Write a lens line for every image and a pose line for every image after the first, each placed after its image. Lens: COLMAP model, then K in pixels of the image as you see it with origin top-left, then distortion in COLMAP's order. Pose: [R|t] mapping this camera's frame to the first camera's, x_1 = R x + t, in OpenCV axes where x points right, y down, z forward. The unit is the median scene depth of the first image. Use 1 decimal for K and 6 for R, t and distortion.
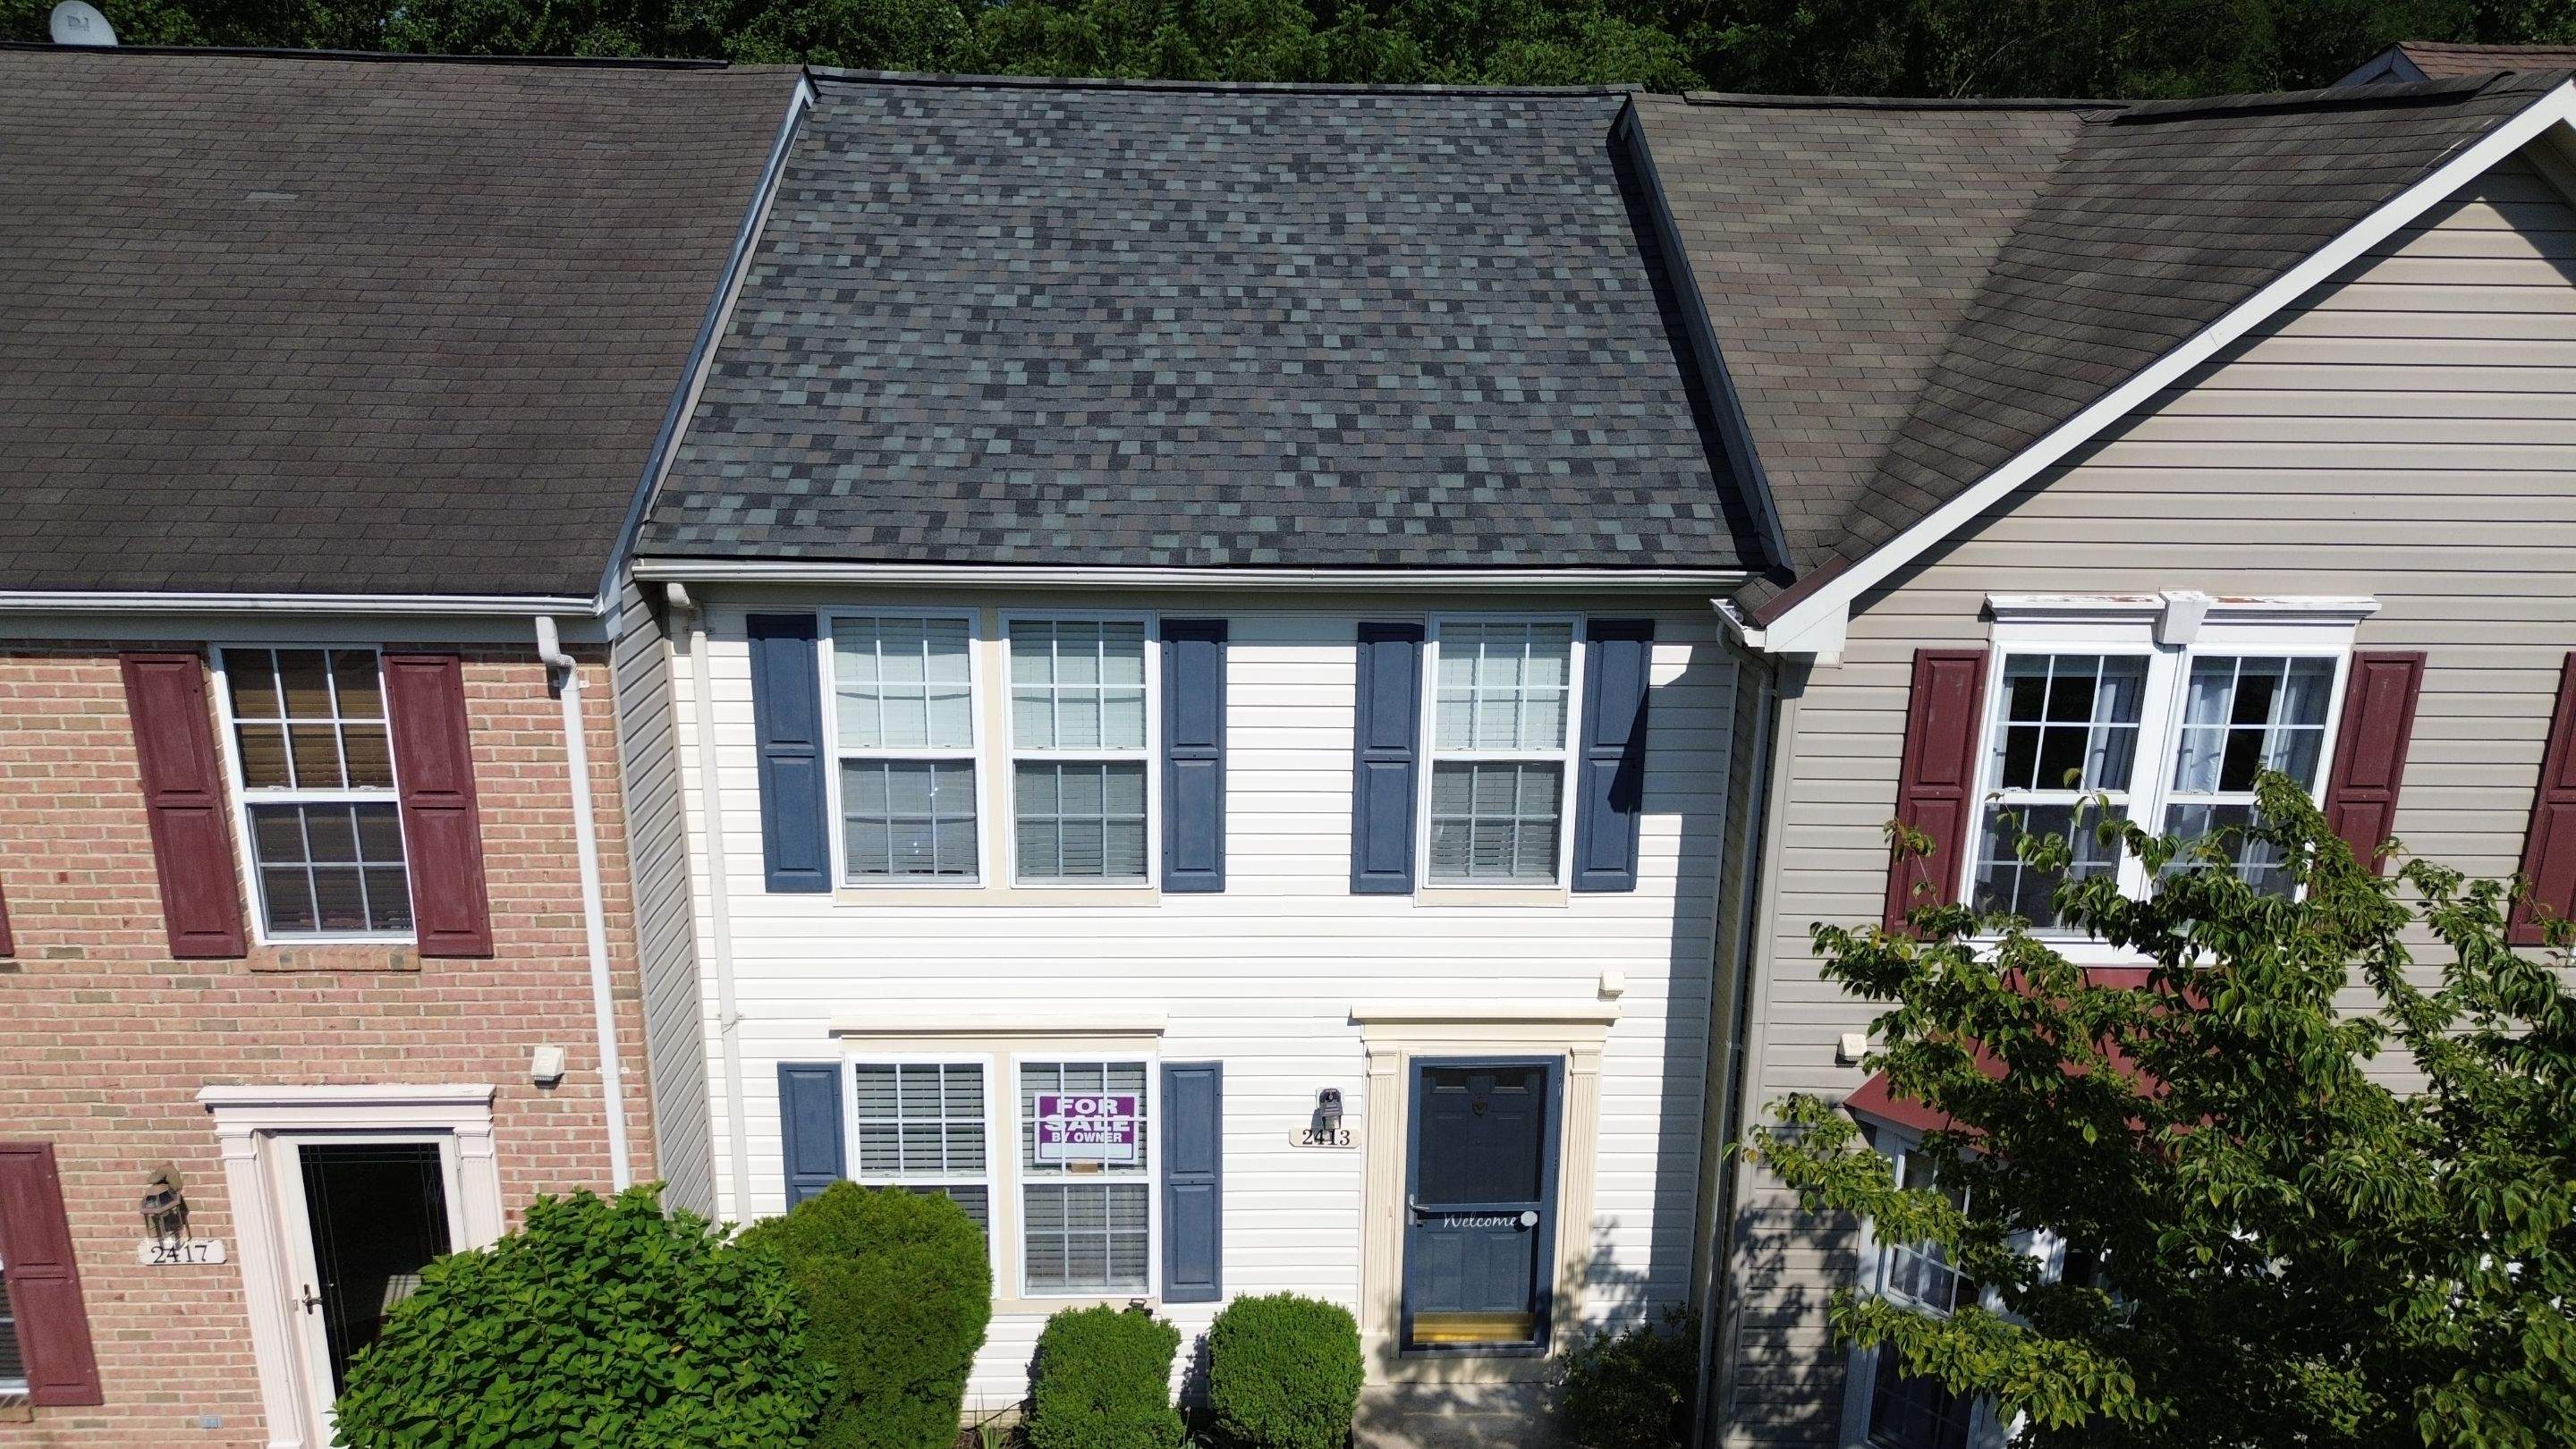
lens RADIAL K [[1828.9, 0, 1291.3], [0, 1828.9, 715.8], [0, 0, 1]] dist [0.095561, -0.096973]
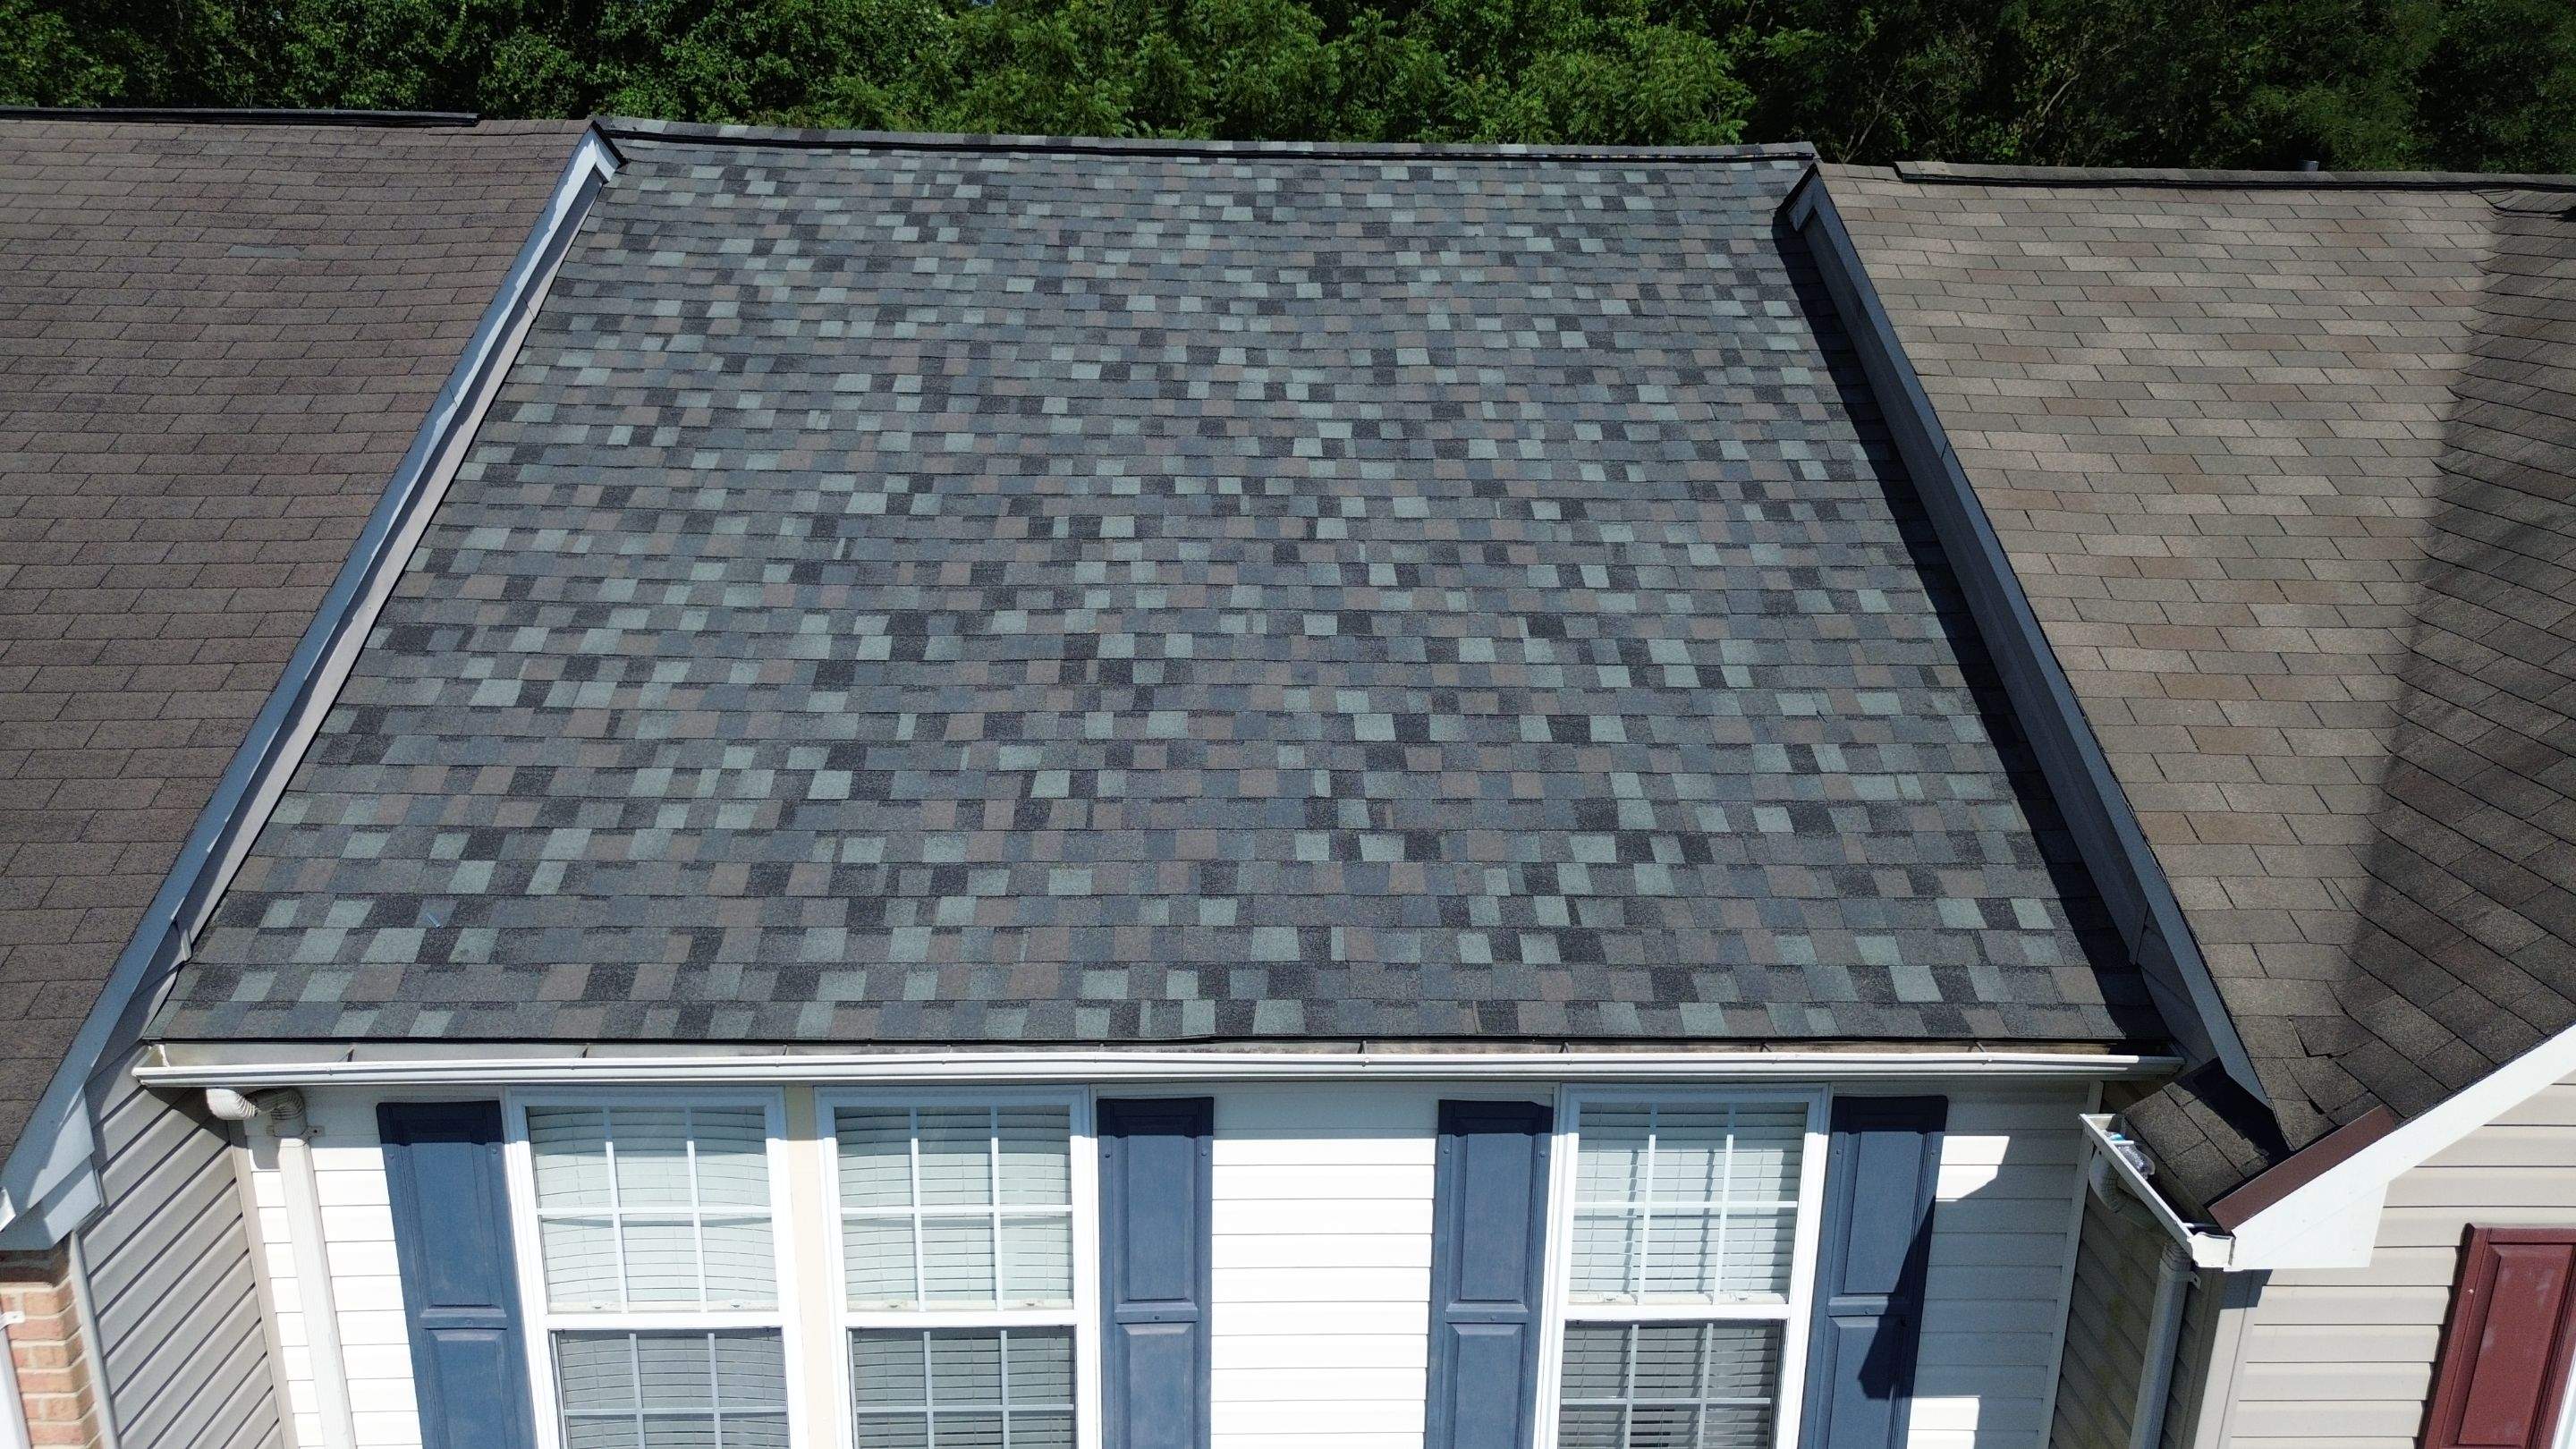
lens RADIAL K [[1841.7, 0, 1290.4], [0, 1841.7, 716.6], [0, 0, 1]] dist [0.083413, -0.089156]
pose [[1.000000, 0.000439, 0.000272, -0.010399], [-0.000439, 0.999999, 0.000982, -0.166708], [-0.000272, -0.000982, 0.999999, 0.393682]]
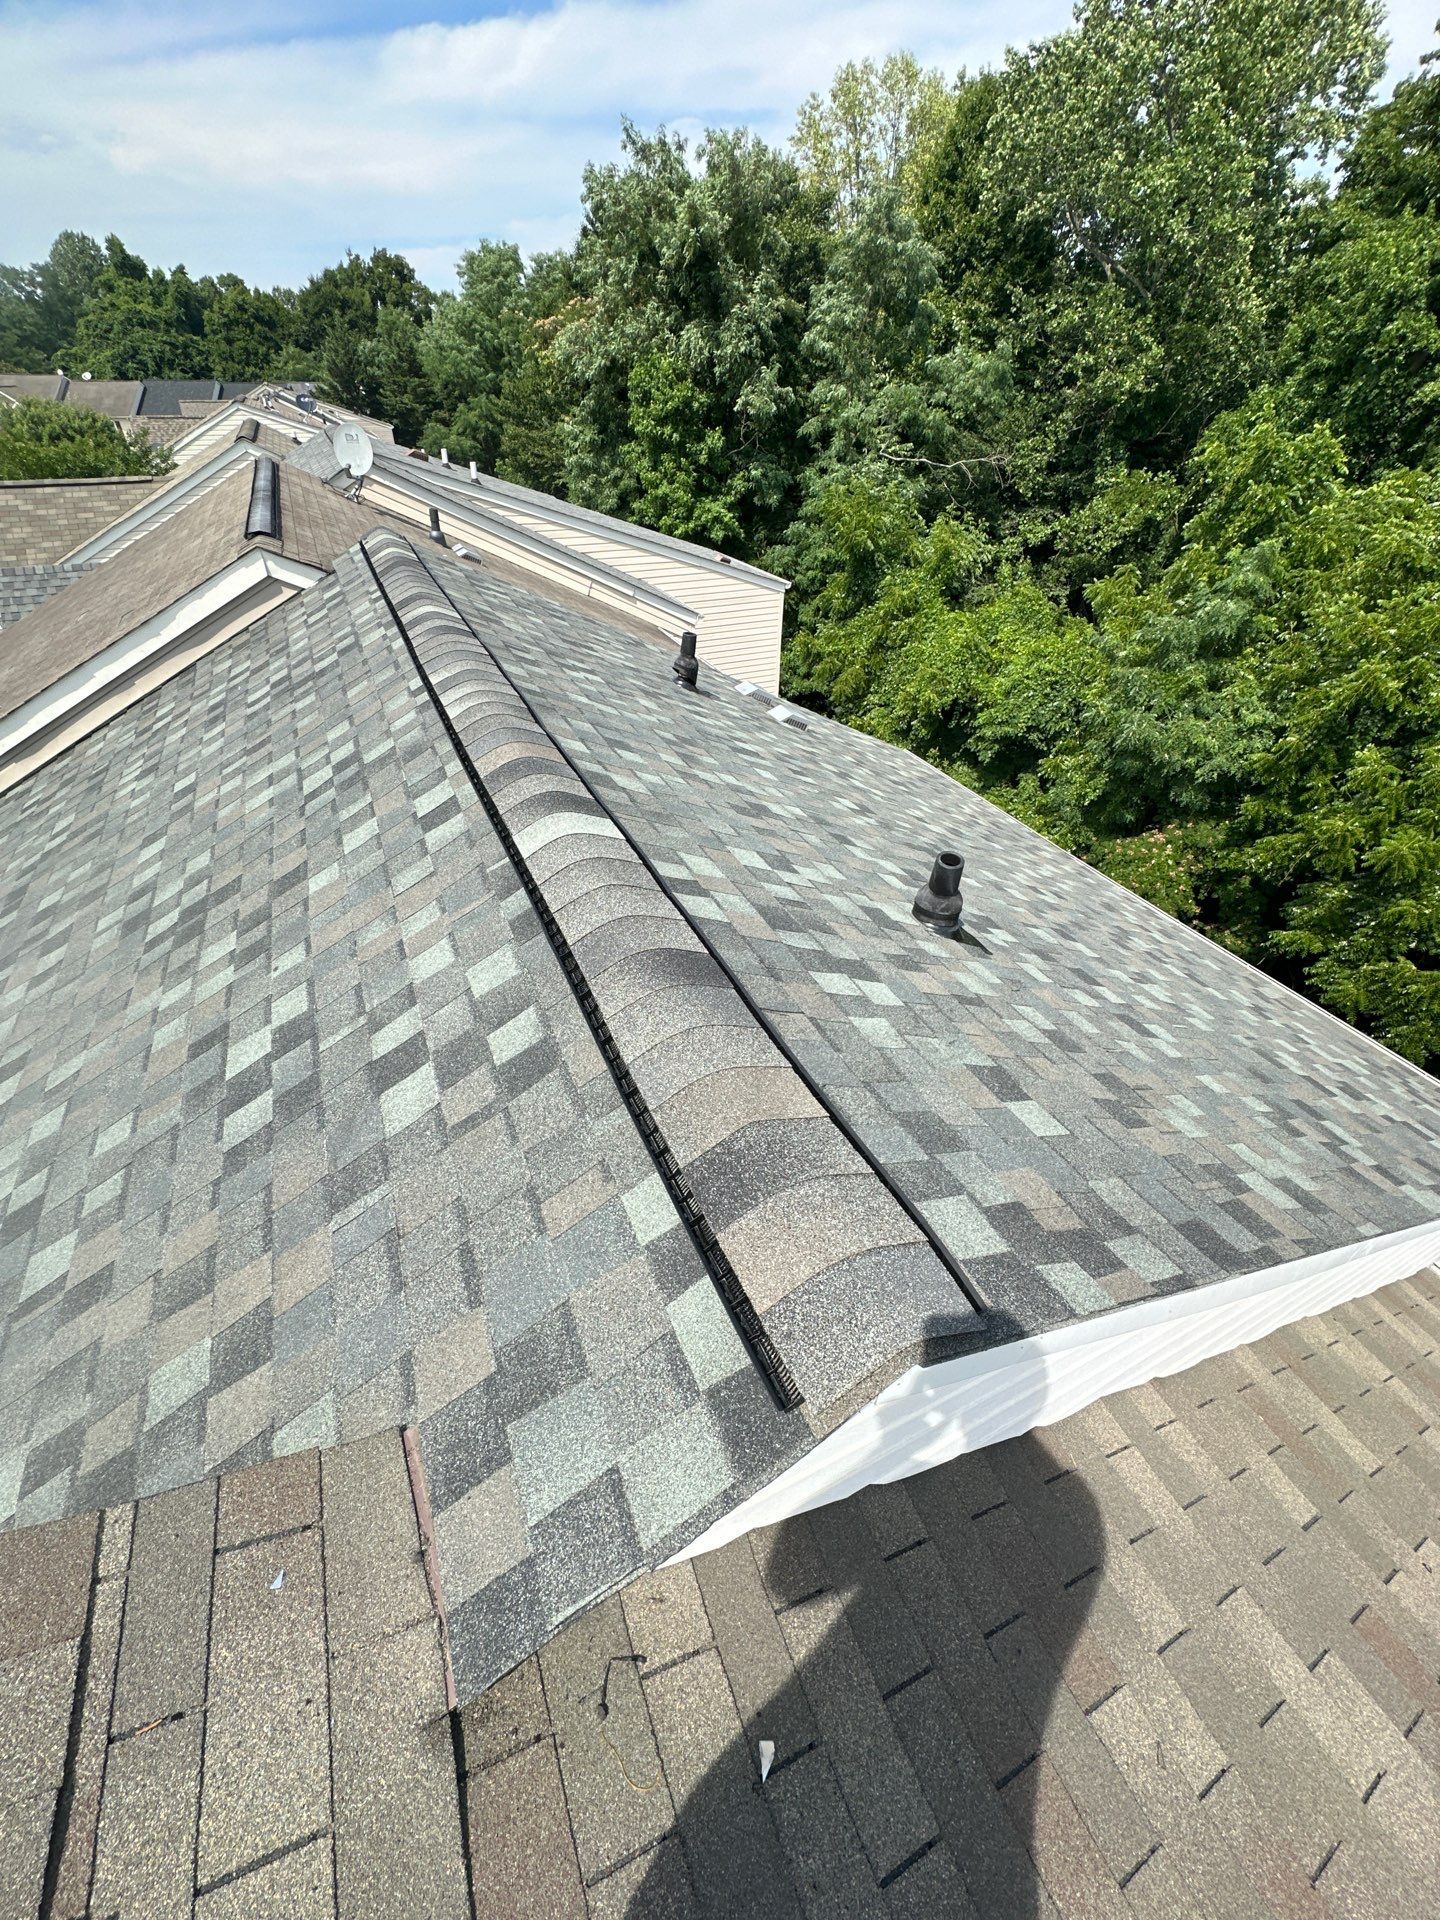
lens RADIAL K [[773.9, 0, 720.0], [0, 773.9, 960.0], [0, 0, 1]] dist [0.000047, -0.000507]
pose [[0.387567, 0.544101, -0.744141, 0.286891], [-0.262880, 0.838949, 0.476507, -0.531286], [0.883564, 0.010942, 0.468182, 1.264945]]
